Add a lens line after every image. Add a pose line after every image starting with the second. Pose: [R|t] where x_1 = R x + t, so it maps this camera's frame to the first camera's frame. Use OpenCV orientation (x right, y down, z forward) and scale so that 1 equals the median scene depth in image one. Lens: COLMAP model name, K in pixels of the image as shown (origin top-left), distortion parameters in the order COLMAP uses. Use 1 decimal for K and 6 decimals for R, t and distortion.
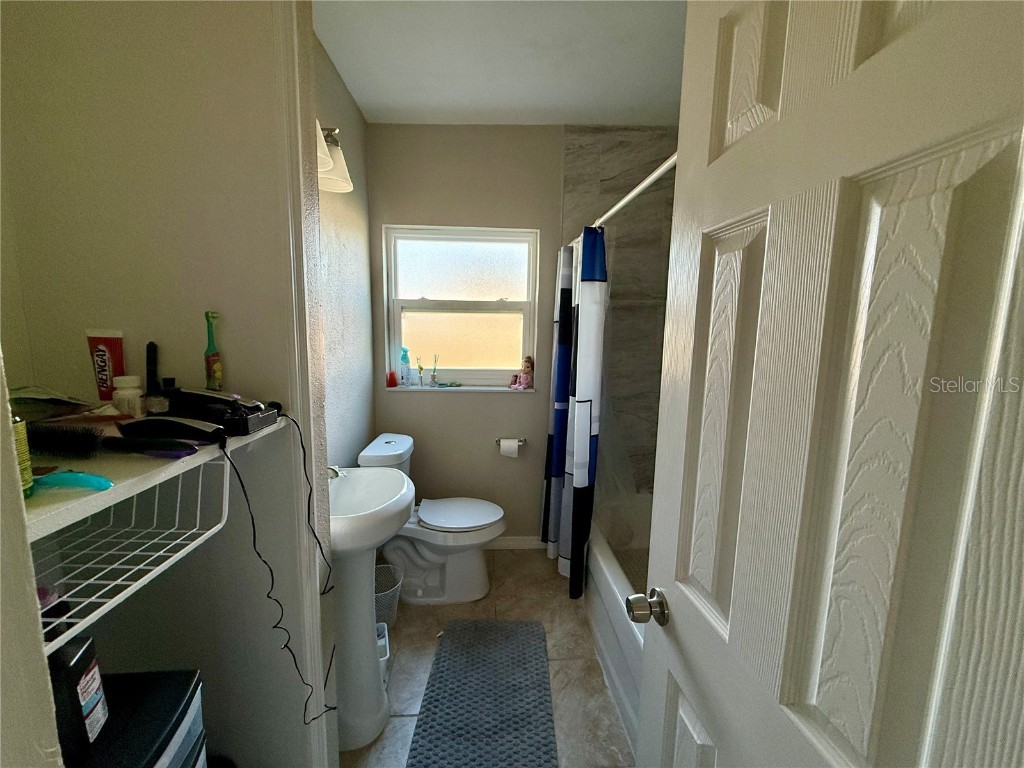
lens RADIAL K [[408.7, 0, 510.1], [0, 408.7, 384.1], [0, 0, 1]] dist [0.000343, 0.000239]
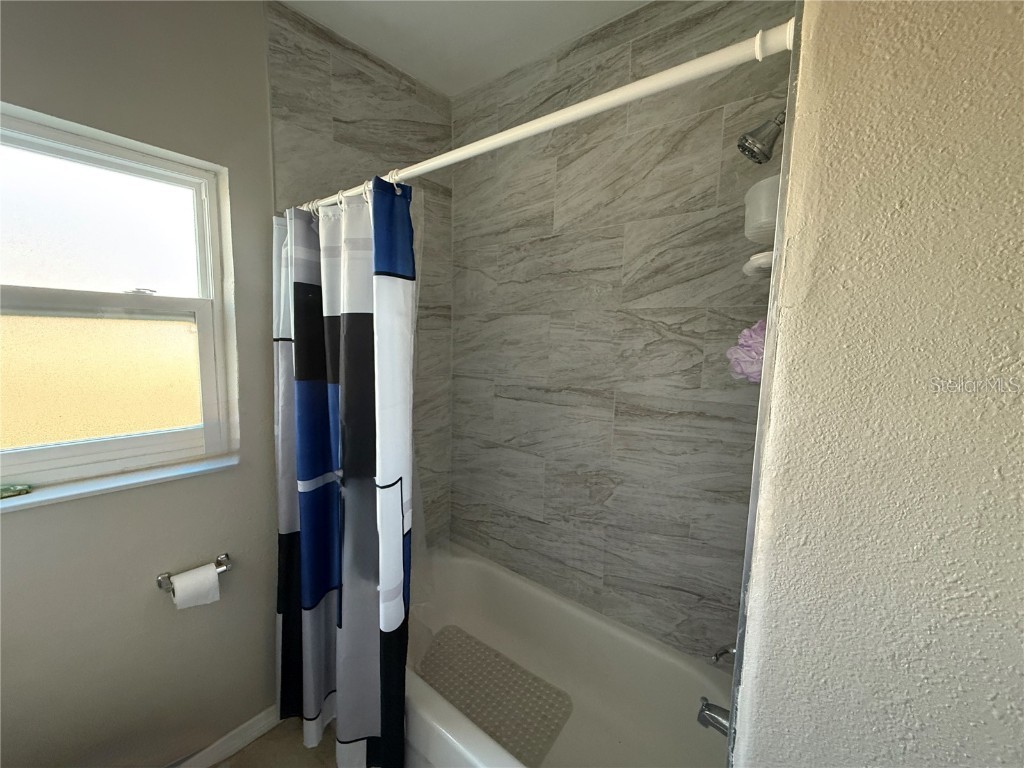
lens RADIAL K [[408.7, 0, 510.1], [0, 408.7, 384.1], [0, 0, 1]] dist [0.000343, 0.000239]
pose [[0.675600, -0.082181, 0.732674, -0.096276], [0.087174, 0.995701, 0.031301, -0.081750], [-0.732097, 0.042724, 0.679860, 0.384894]]
